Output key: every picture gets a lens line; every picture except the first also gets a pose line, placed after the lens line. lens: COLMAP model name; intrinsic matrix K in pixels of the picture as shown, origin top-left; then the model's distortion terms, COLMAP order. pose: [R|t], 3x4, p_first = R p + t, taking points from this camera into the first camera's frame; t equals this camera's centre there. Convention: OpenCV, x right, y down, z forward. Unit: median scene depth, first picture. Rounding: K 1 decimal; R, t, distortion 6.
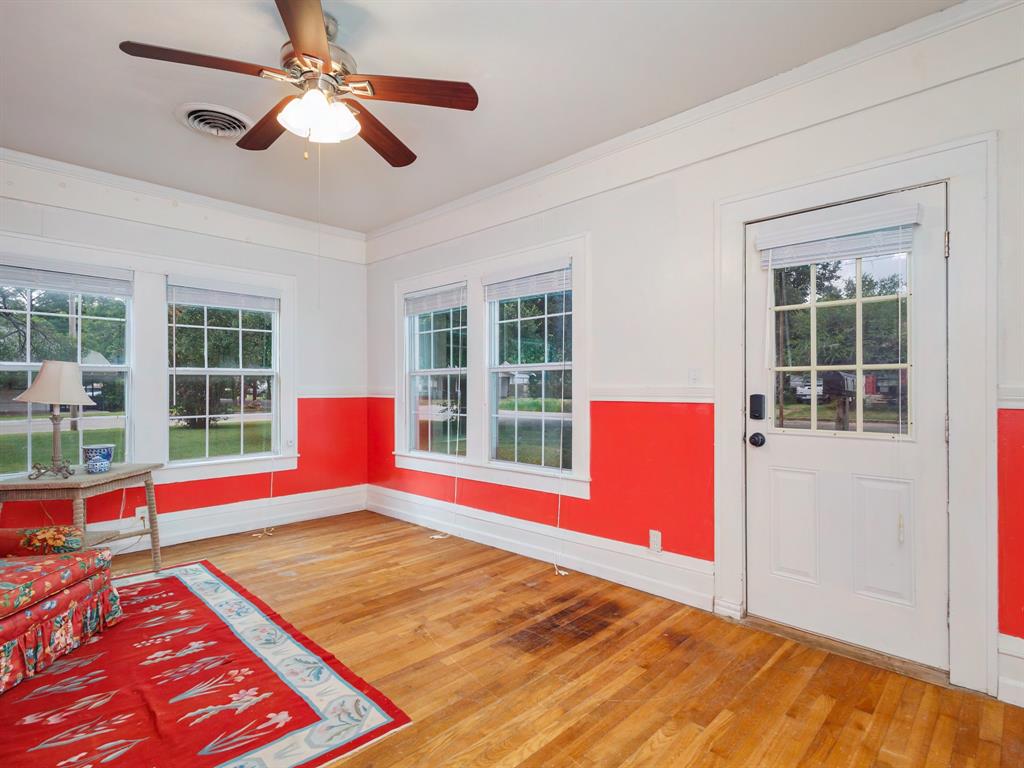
lens RADIAL K [[524.5, 0, 509.9], [0, 524.5, 391.2], [0, 0, 1]] dist [0.004092, -0.001955]
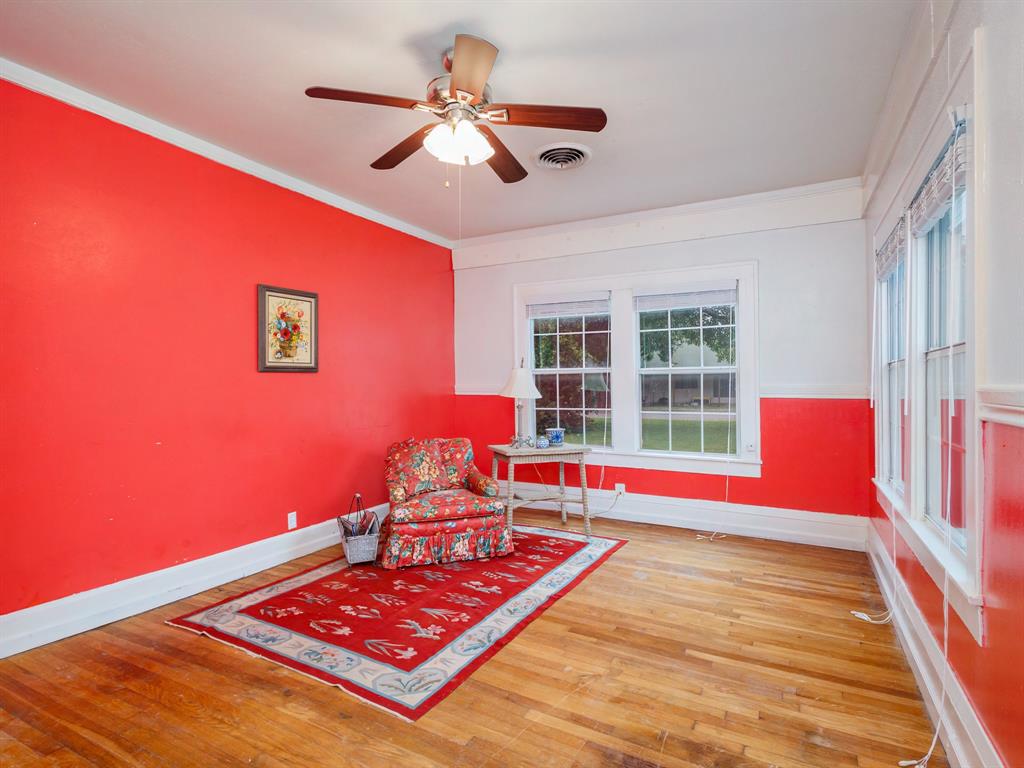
lens RADIAL K [[524.5, 0, 514.3], [0, 524.5, 389.2], [0, 0, 1]] dist [0.004092, -0.001955]
pose [[0.278264, 0.010452, -0.960448, 0.547293], [-0.007708, 0.999933, 0.008648, -0.008709], [0.960474, 0.004997, 0.278326, 0.602348]]
